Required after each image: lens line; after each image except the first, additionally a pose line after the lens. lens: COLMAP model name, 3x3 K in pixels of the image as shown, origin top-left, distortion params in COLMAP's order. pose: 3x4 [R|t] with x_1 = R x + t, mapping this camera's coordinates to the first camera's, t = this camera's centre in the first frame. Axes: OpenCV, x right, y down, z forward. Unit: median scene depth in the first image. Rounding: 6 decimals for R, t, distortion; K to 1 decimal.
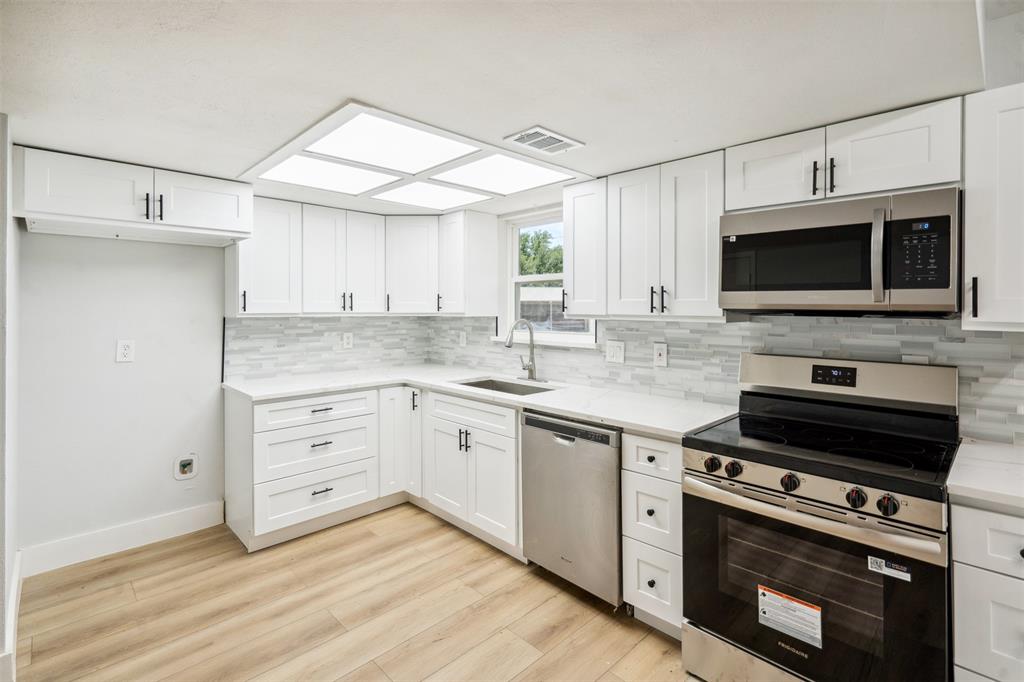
lens RADIAL K [[478.4, 0, 517.9], [0, 478.4, 308.1], [0, 0, 1]] dist [-0.002416, 0.000524]
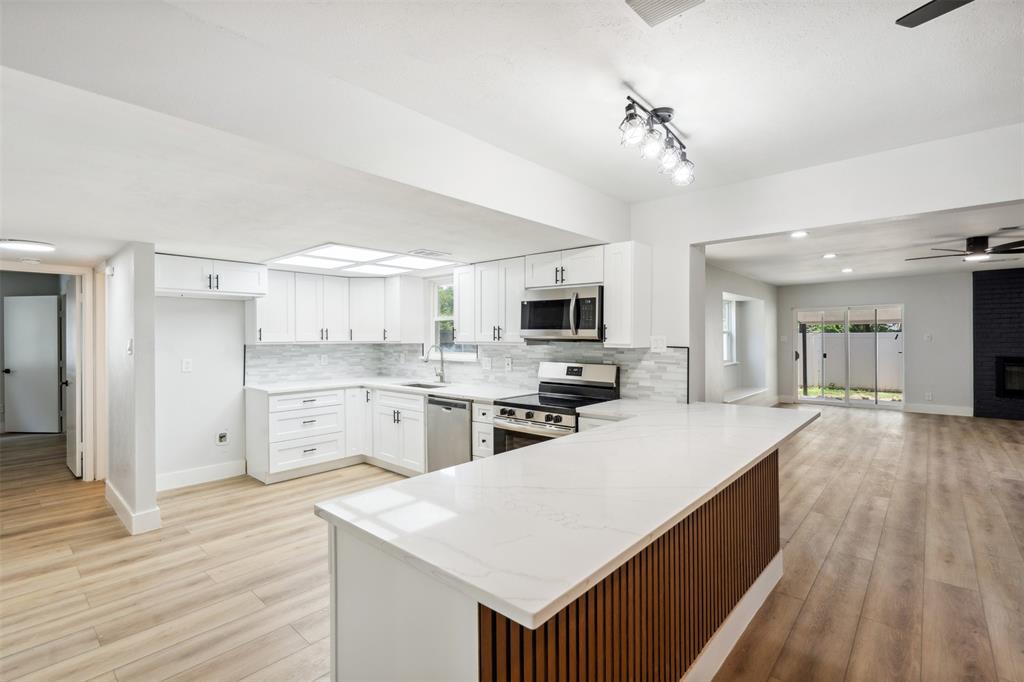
lens RADIAL K [[465.3, 0, 513.9], [0, 465.3, 338.0], [0, 0, 1]] dist [-0.001114, 0.000327]
pose [[0.998208, -0.004998, 0.059632, 0.210863], [0.004763, 0.999980, 0.004088, -0.005480], [-0.059651, -0.003797, 0.998212, -0.681032]]
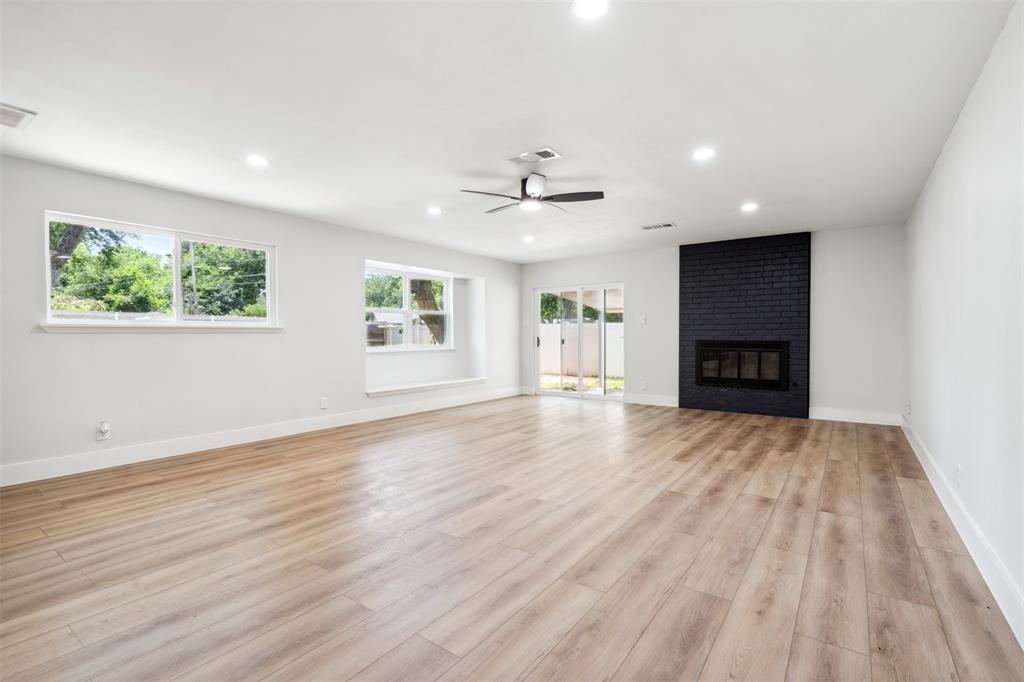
lens RADIAL K [[467.7, 0, 514.2], [0, 467.7, 344.6], [0, 0, 1]] dist [-0.003624, 0.000904]
pose [[0.986530, -0.002360, 0.163566, 1.885516], [-0.001725, 0.999690, 0.024824, 0.093506], [-0.163573, -0.024772, 0.986220, -0.402570]]
